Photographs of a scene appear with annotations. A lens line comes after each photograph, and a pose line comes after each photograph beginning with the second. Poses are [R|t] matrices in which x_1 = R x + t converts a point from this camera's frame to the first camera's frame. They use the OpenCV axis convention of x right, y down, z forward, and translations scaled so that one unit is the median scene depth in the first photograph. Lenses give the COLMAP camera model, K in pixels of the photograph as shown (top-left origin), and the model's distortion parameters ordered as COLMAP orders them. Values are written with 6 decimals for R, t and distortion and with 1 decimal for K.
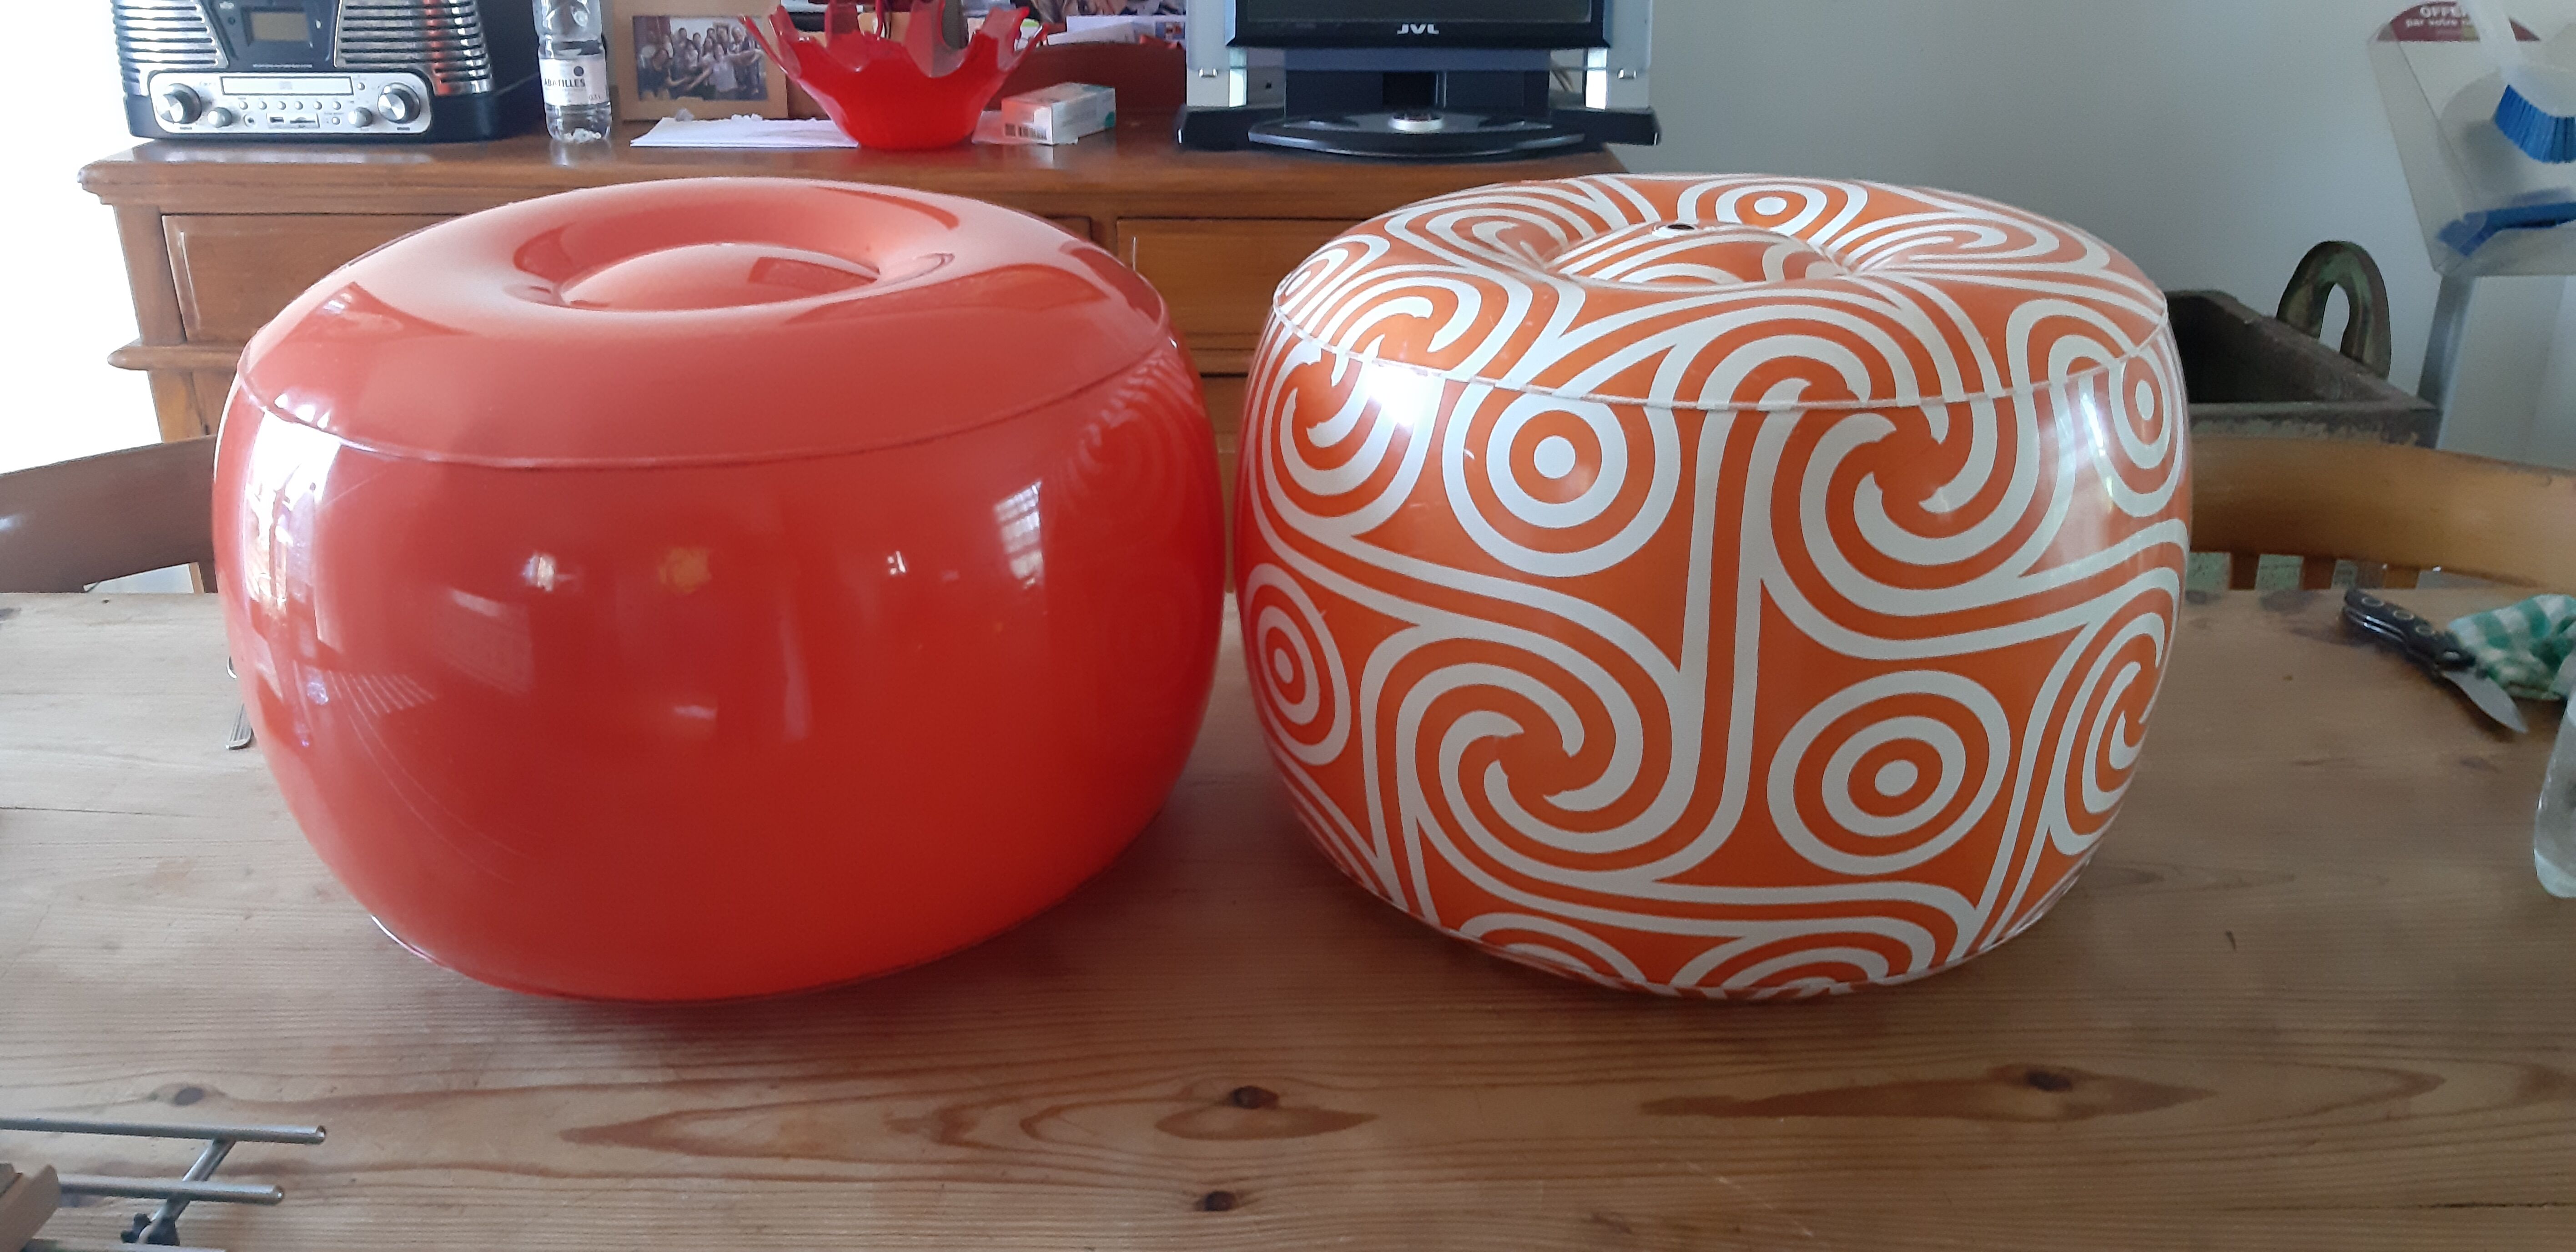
lens RADIAL K [[2028.2, 0, 1288.0], [0, 2028.2, 626.0], [0, 0, 1]] dist [0.073464, -0.133440]
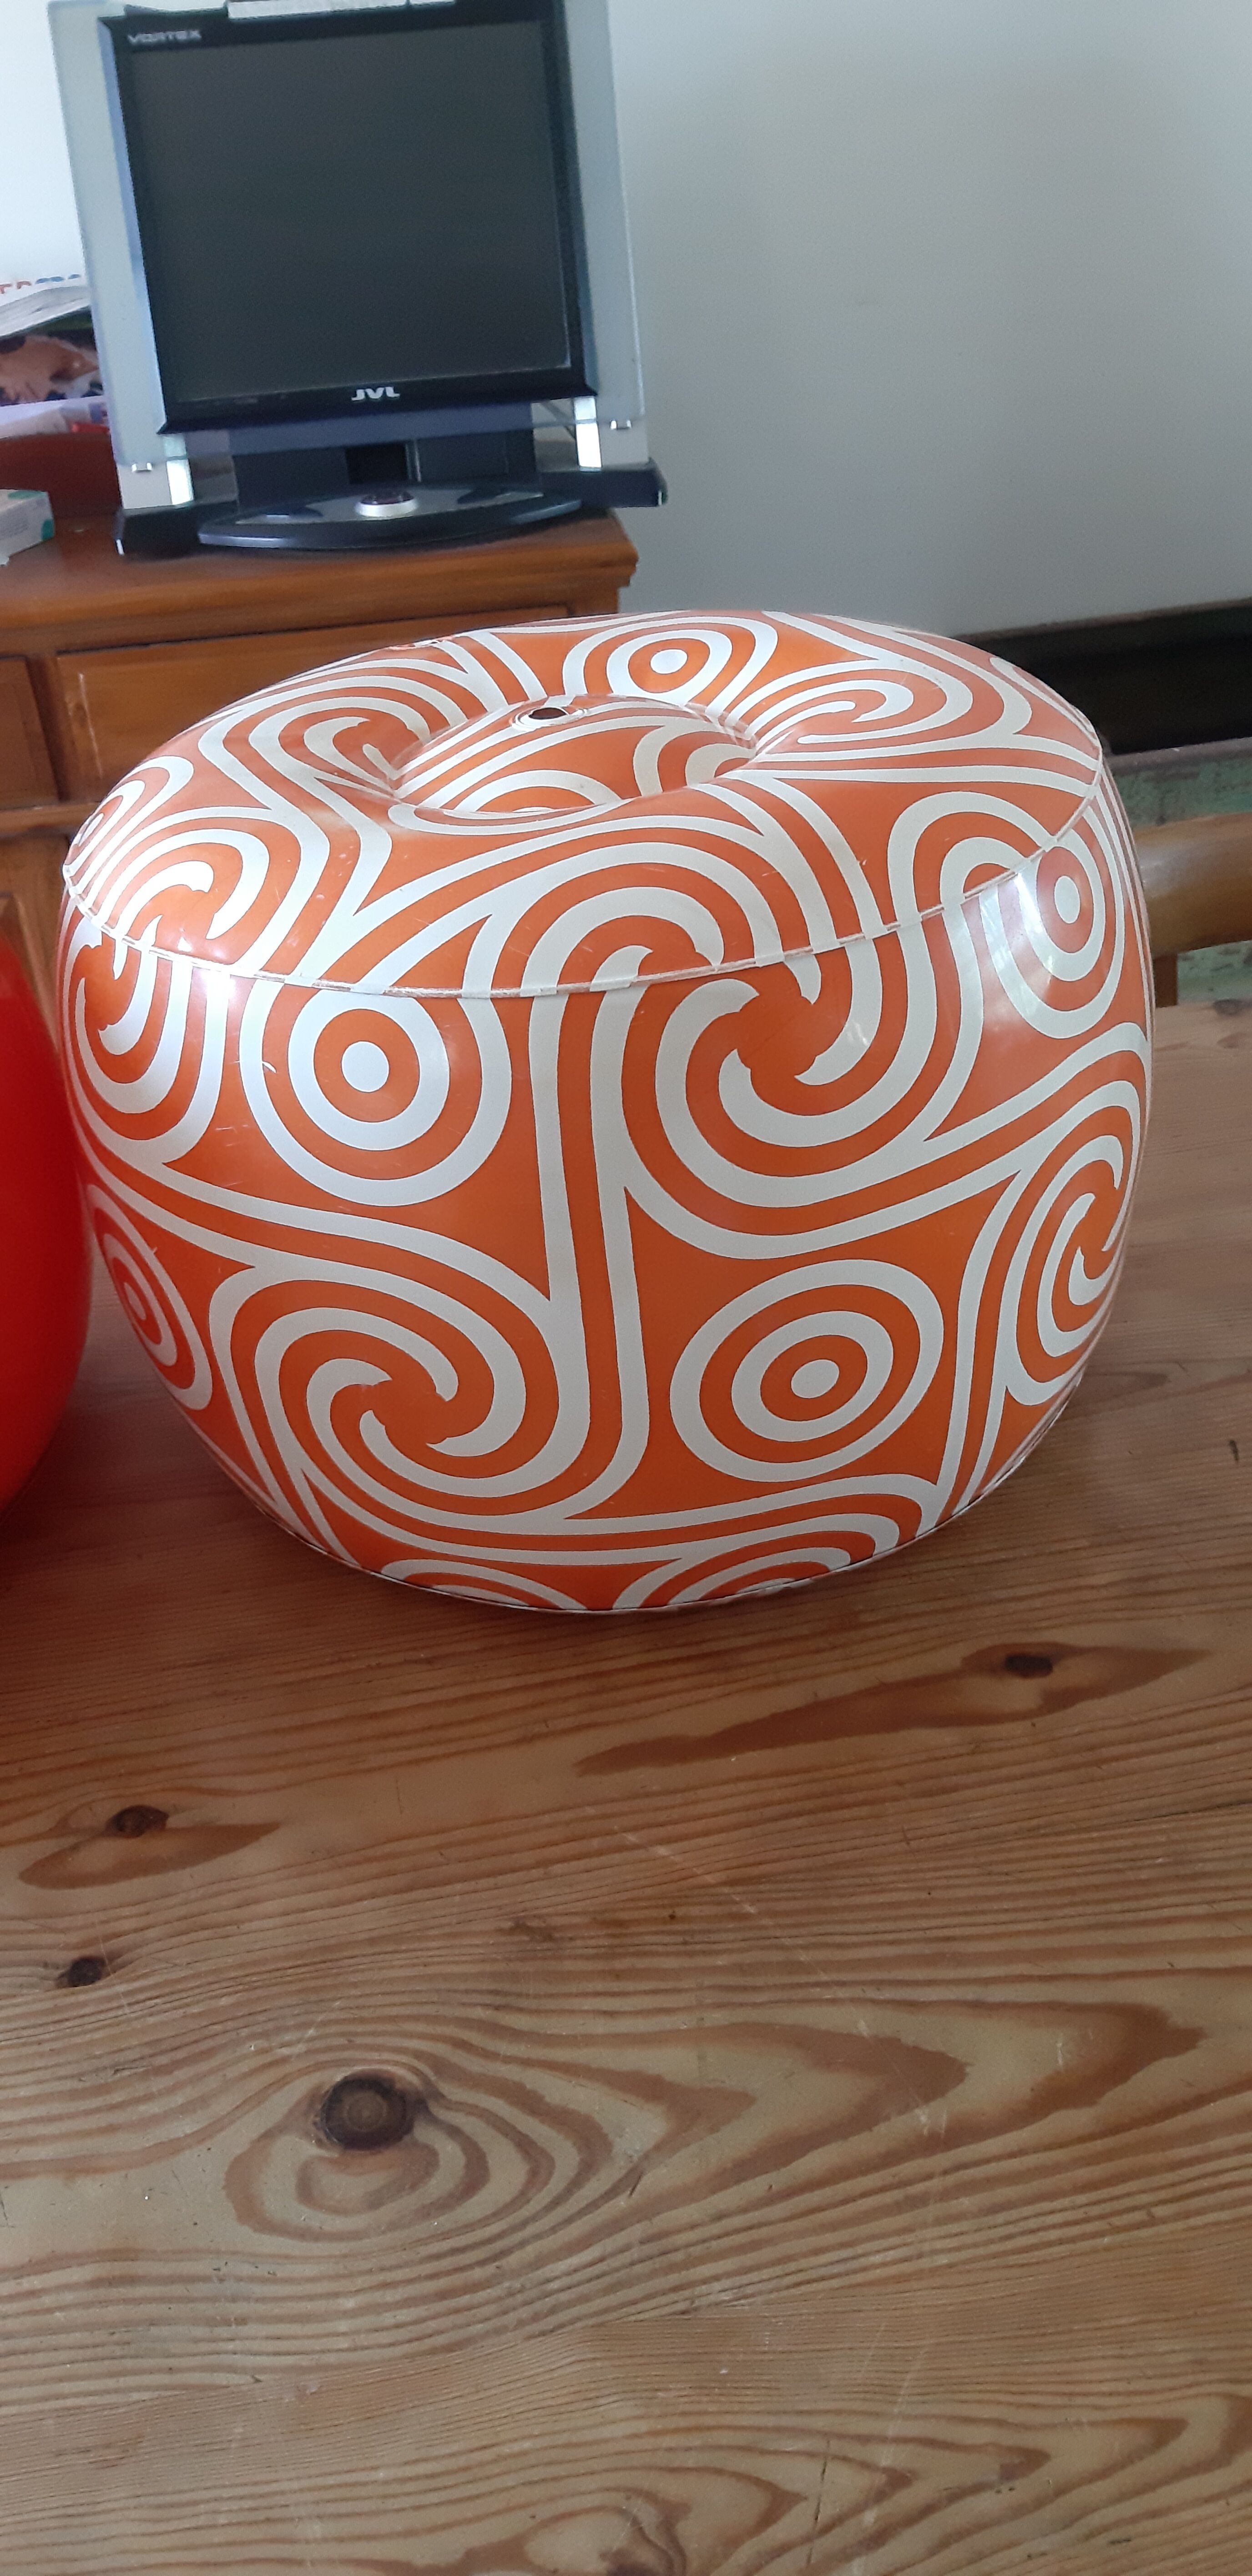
lens RADIAL K [[2041.7, 0, 653.1], [0, 2041.7, 1291.3], [0, 0, 1]] dist [0.065860, -0.132281]
pose [[0.989590, -0.125757, 0.069974, 0.109626], [0.112954, 0.980000, 0.163831, -0.071863], [-0.089178, -0.154222, 0.984004, 0.097188]]
